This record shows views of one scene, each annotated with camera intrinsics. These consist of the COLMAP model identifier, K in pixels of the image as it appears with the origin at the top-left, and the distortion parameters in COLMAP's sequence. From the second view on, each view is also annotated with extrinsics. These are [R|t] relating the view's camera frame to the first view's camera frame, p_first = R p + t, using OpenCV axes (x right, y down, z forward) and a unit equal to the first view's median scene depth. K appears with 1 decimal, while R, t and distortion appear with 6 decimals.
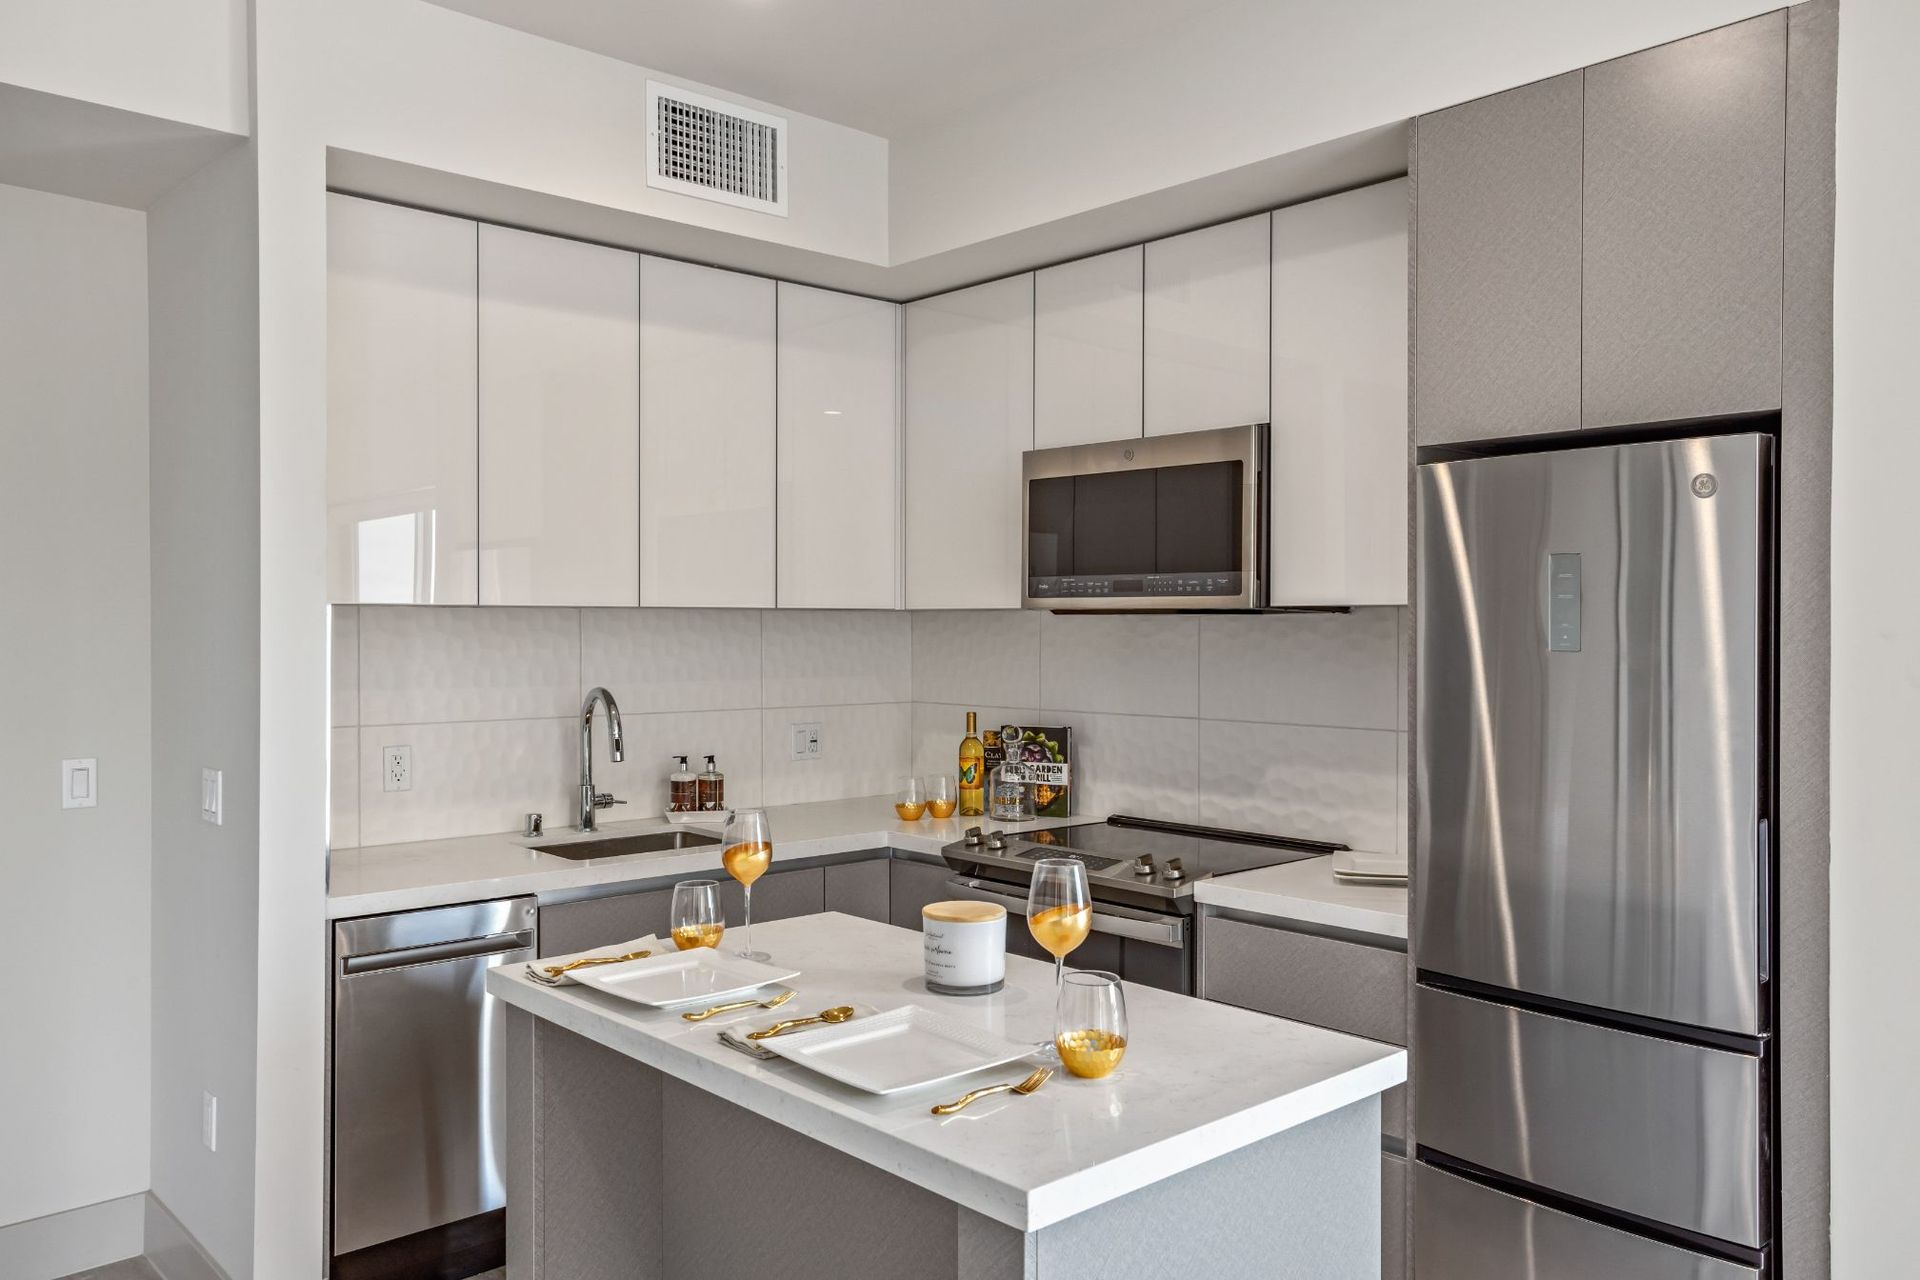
lens RADIAL K [[1427.4, 0, 960.8], [0, 1427.4, 638.3], [0, 0, 1]] dist [0.002324, 0.004749]
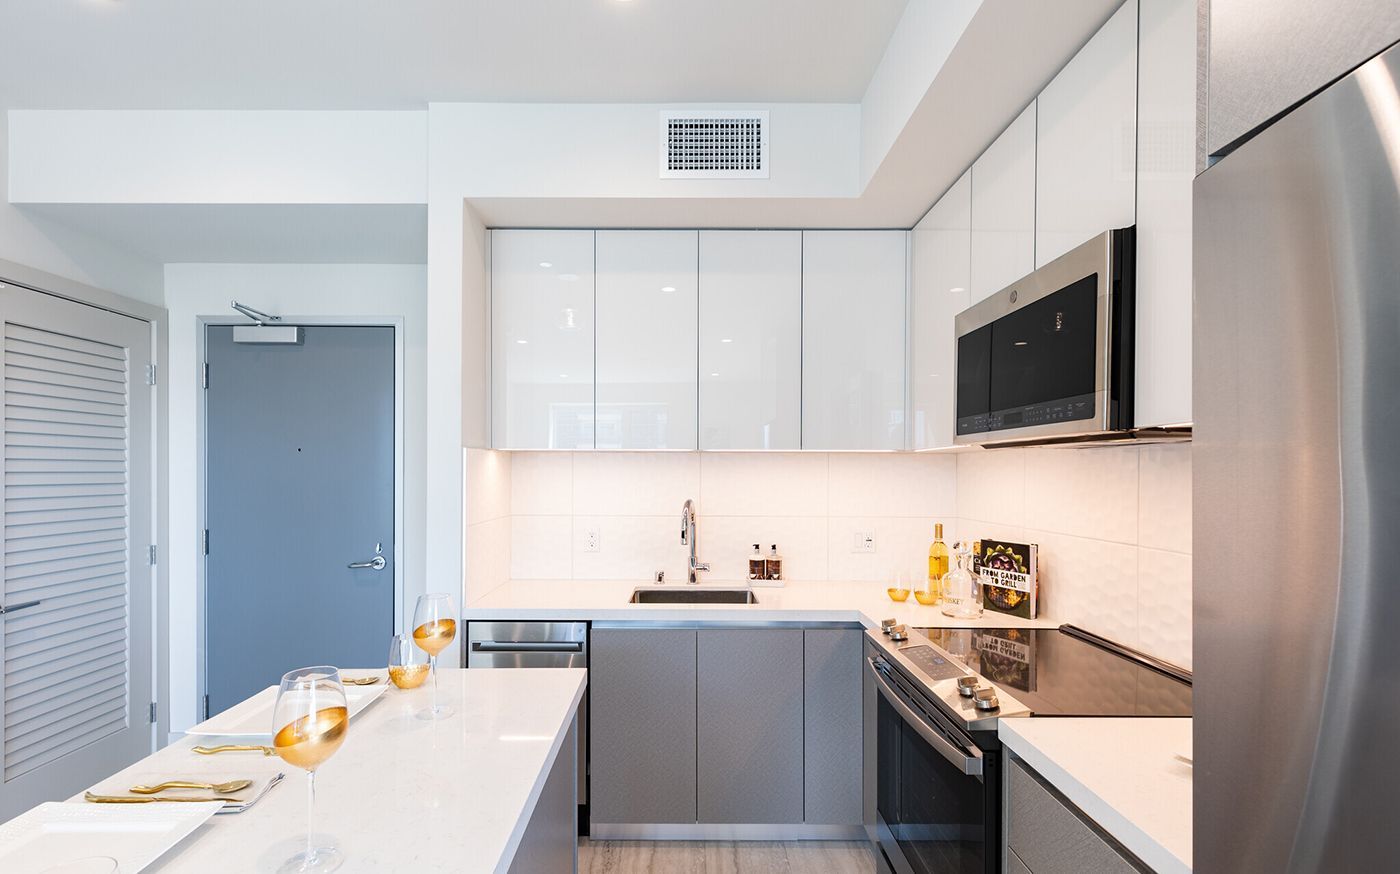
lens RADIAL K [[634.0, 0, 690.0], [0, 634.0, 477.3], [0, 0, 1]] dist [-0.002266, -0.000136]
pose [[0.735628, 0.005392, -0.677364, 0.230729], [-0.007257, 0.999974, 0.000078, 0.008176], [0.677346, 0.004858, 0.735648, 0.425257]]
